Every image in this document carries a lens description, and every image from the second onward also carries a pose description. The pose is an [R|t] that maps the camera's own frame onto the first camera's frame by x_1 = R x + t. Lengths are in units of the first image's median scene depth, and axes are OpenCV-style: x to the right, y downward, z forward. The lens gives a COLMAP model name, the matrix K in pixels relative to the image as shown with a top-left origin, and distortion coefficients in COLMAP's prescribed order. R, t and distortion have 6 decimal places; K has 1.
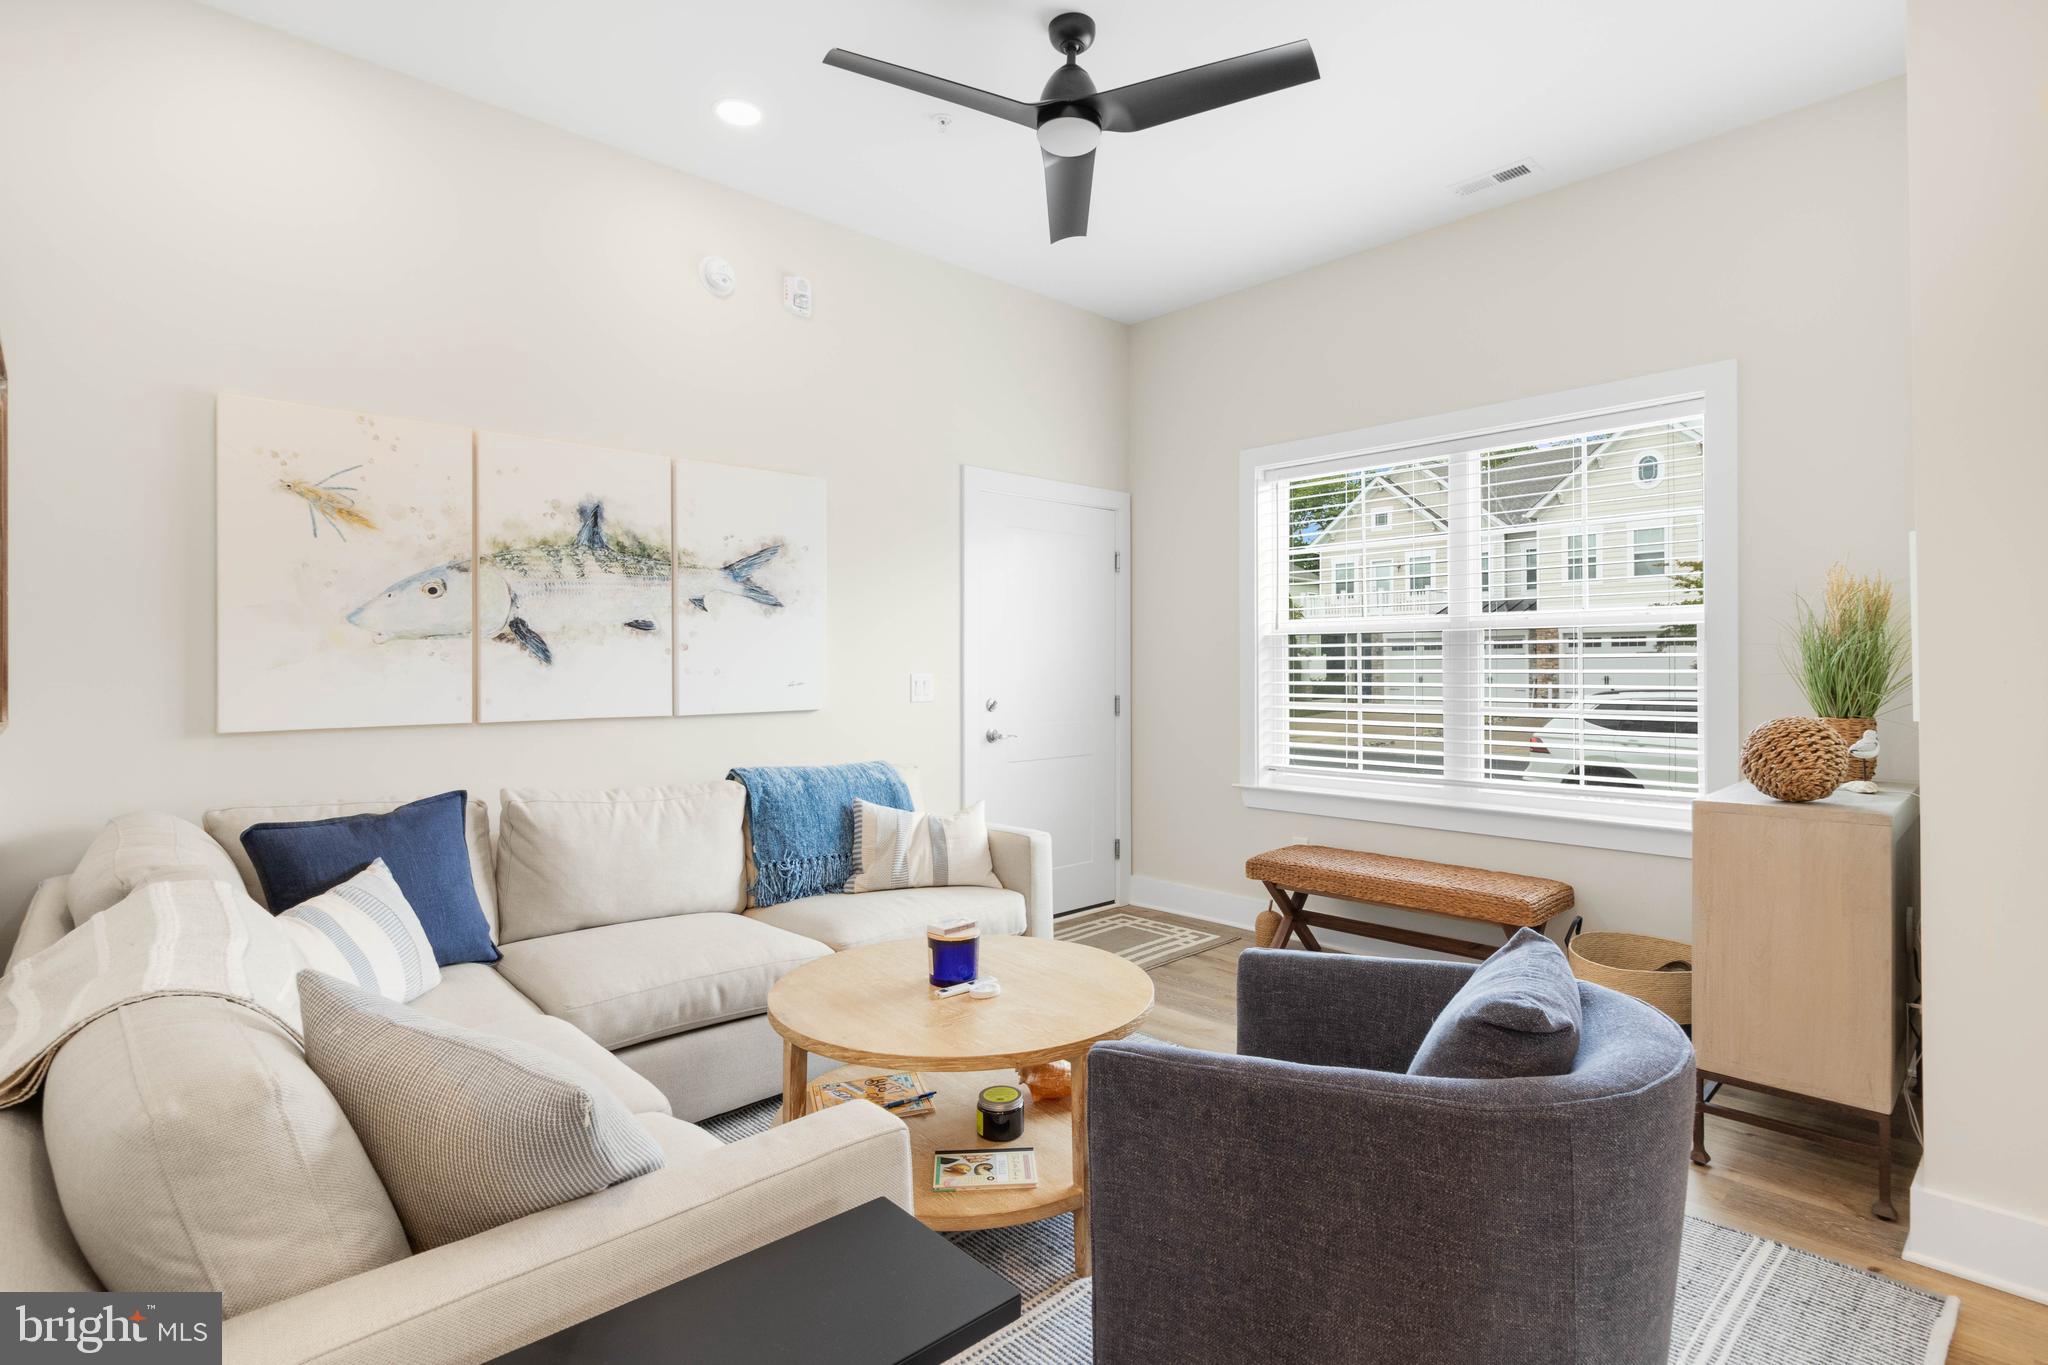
lens RADIAL K [[982.4, 0, 1018.0], [0, 982.4, 657.2], [0, 0, 1]] dist [-0.001231, 0.000129]
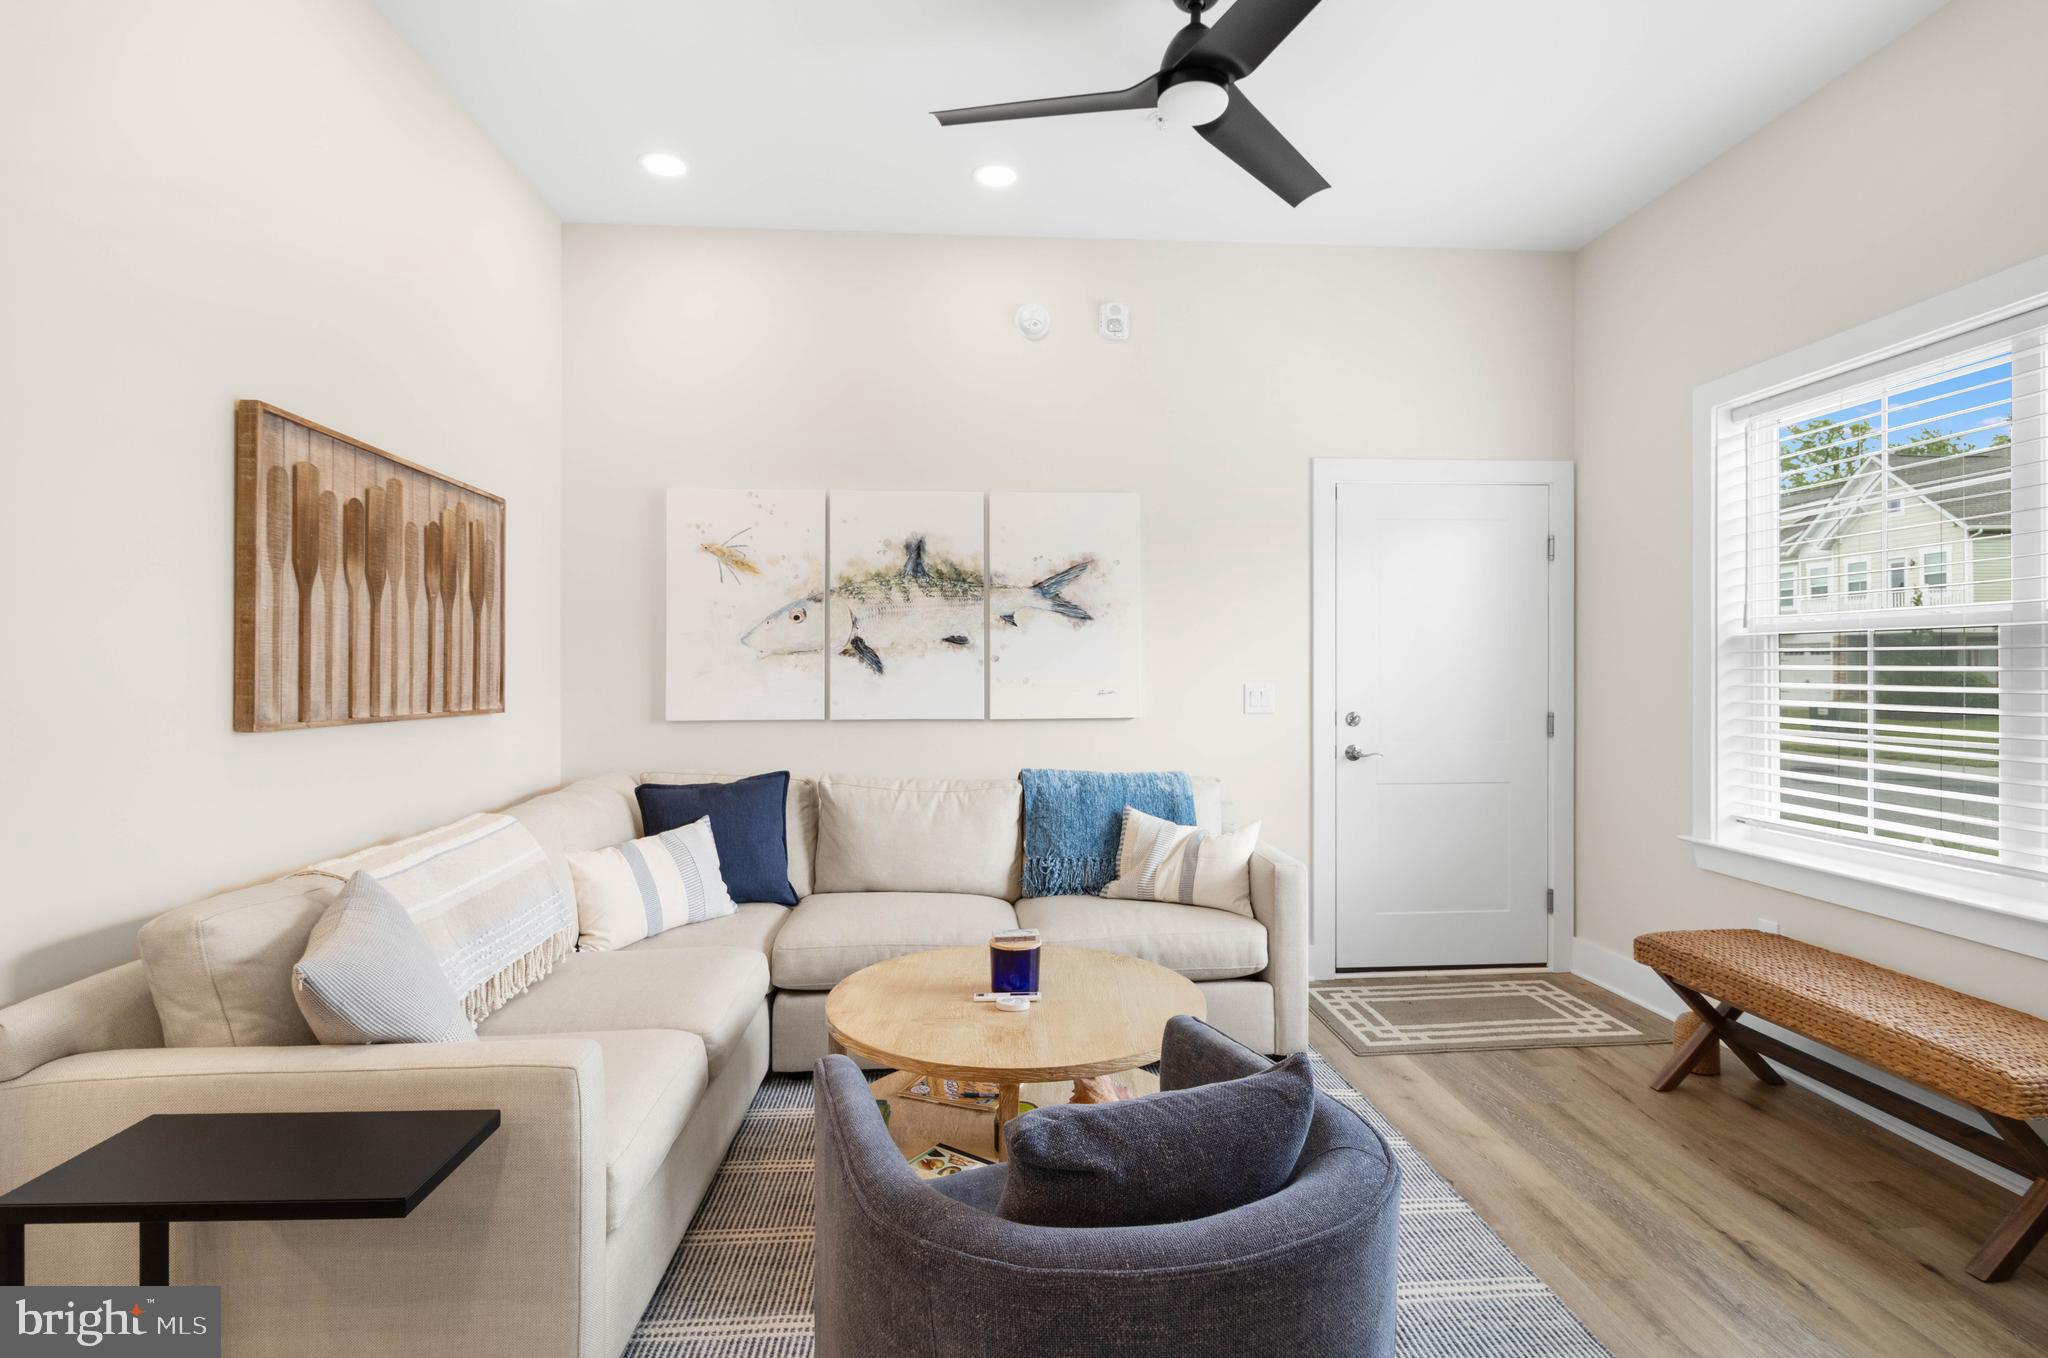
lens RADIAL K [[972.5, 0, 1033.6], [0, 972.5, 663.2], [0, 0, 1]] dist [-0.000403, 0.000613]
pose [[0.782226, -0.000703, -0.622995, 0.403823], [0.003247, 0.999990, 0.002949, -0.008457], [0.622987, -0.004330, 0.782220, 0.156973]]
